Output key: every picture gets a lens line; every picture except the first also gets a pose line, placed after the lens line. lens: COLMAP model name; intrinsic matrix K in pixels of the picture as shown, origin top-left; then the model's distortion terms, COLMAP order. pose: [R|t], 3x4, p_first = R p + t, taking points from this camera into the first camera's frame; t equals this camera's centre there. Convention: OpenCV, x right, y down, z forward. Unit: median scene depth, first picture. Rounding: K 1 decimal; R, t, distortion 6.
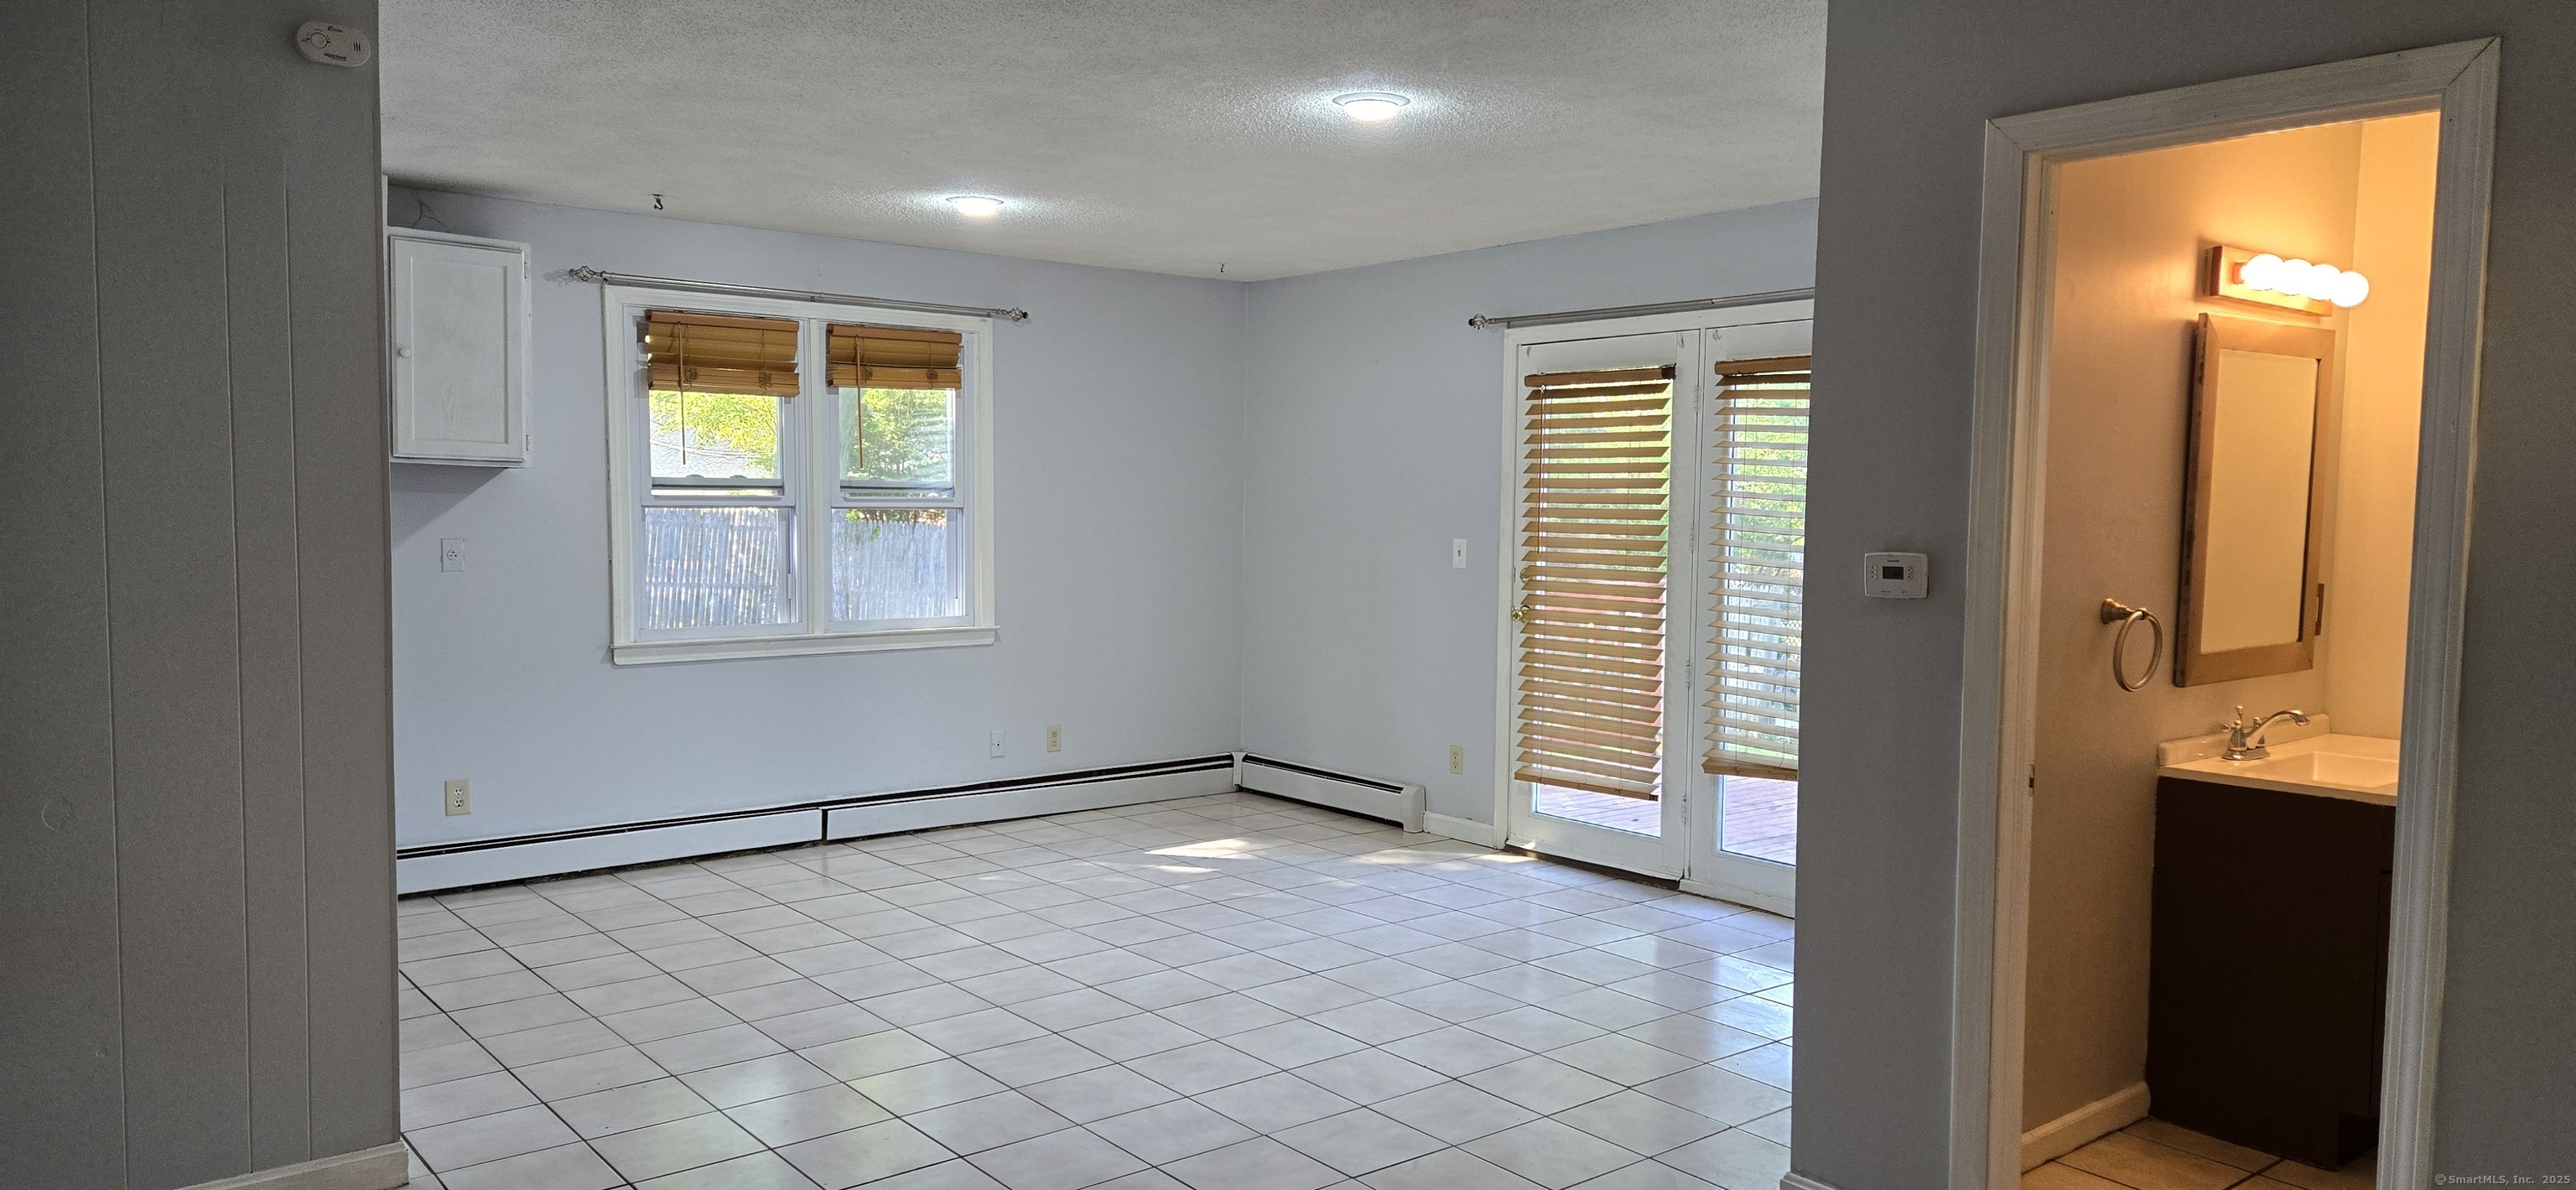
lens RADIAL K [[1711.9, 0, 1282.9], [0, 1711.9, 618.3], [0, 0, 1]] dist [0.118943, -0.125361]
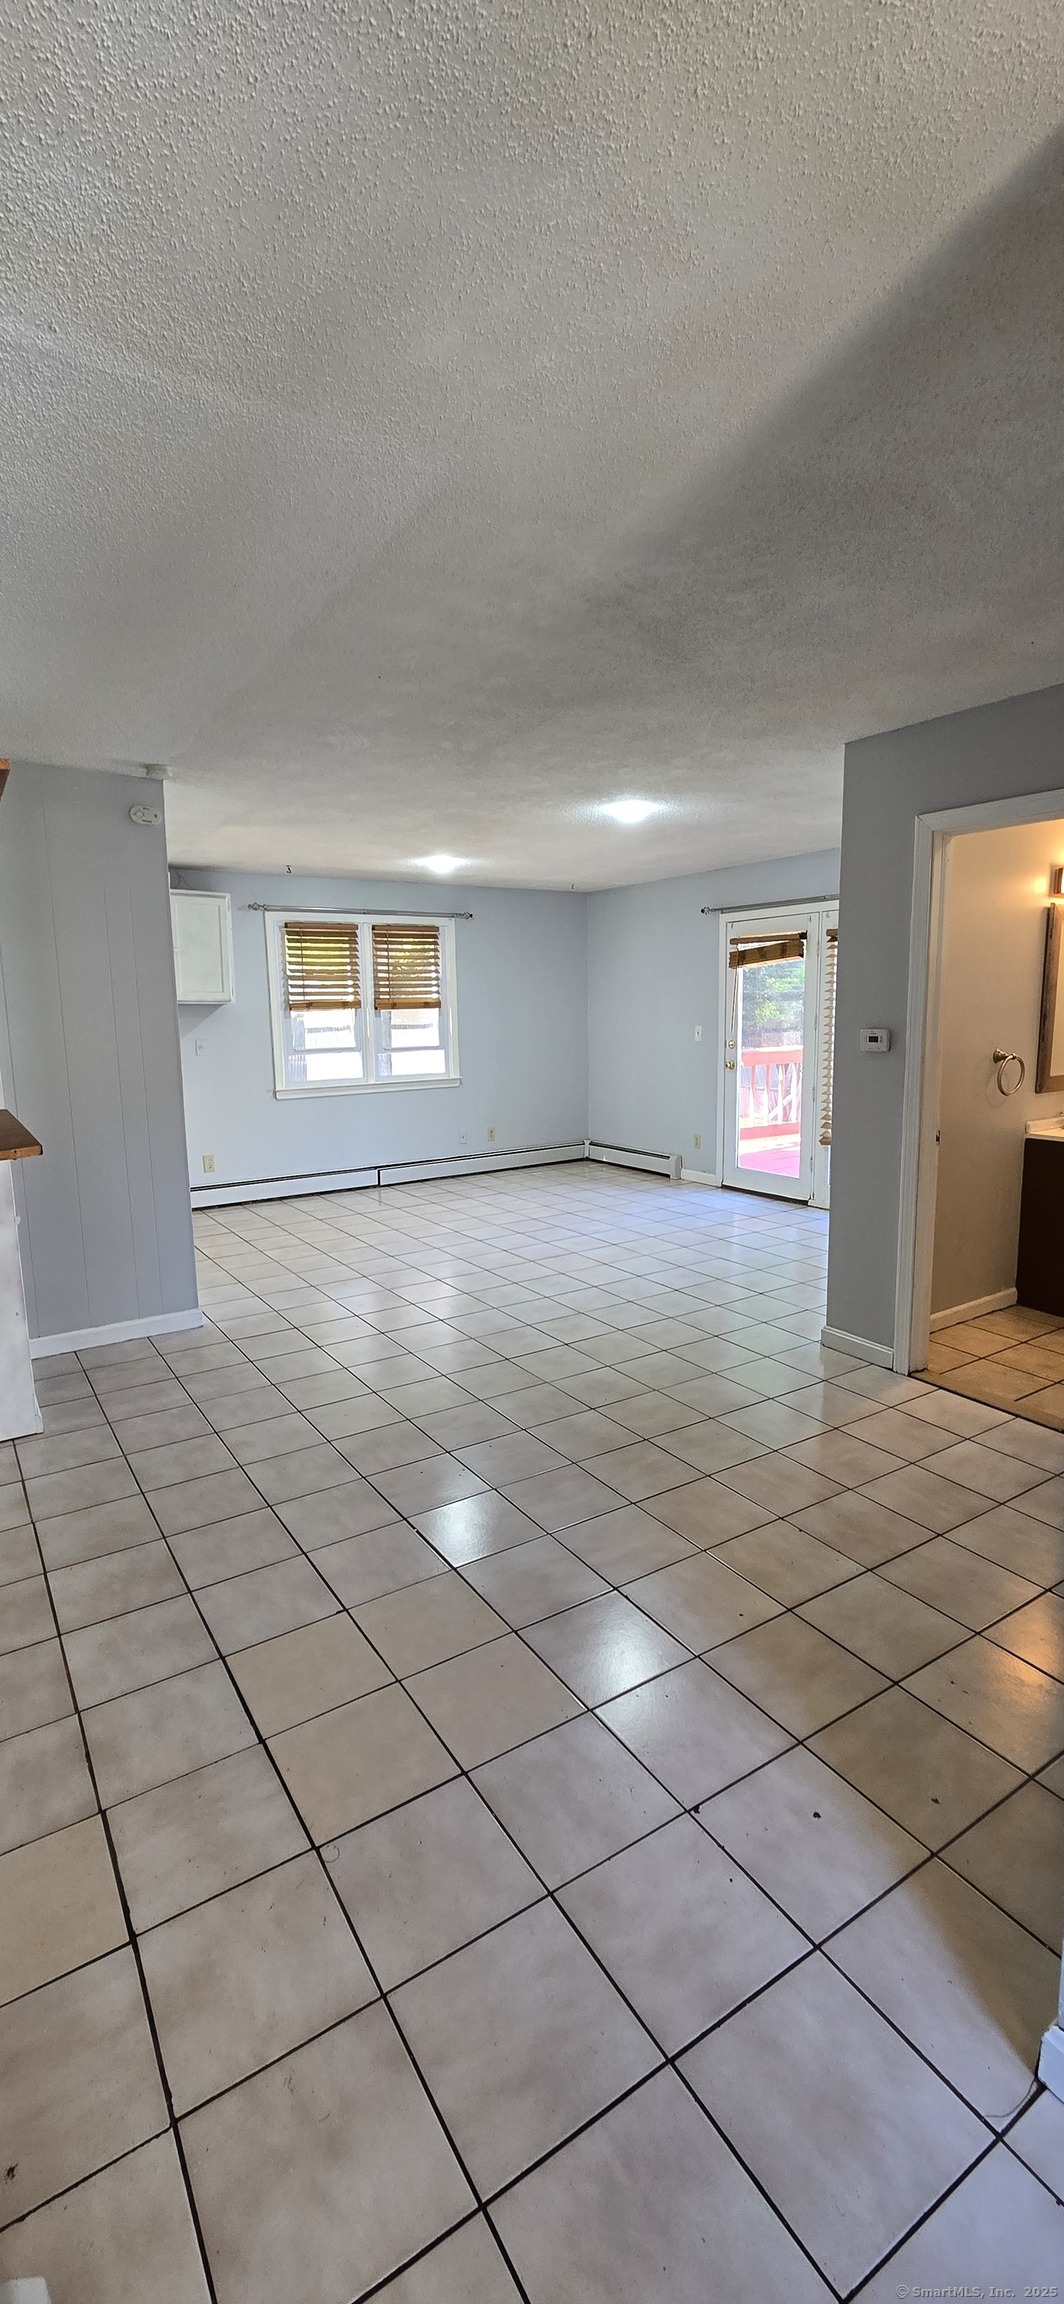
lens RADIAL K [[955.1, 0, 532.0], [0, 955.1, 1152.0], [0, 0, 1]] dist [-0.000890, 0.000047]
pose [[0.994315, -0.012306, -0.105768, 0.039823], [0.021015, 0.996442, 0.081620, 0.003612], [0.104388, -0.083379, 0.991035, -0.109365]]
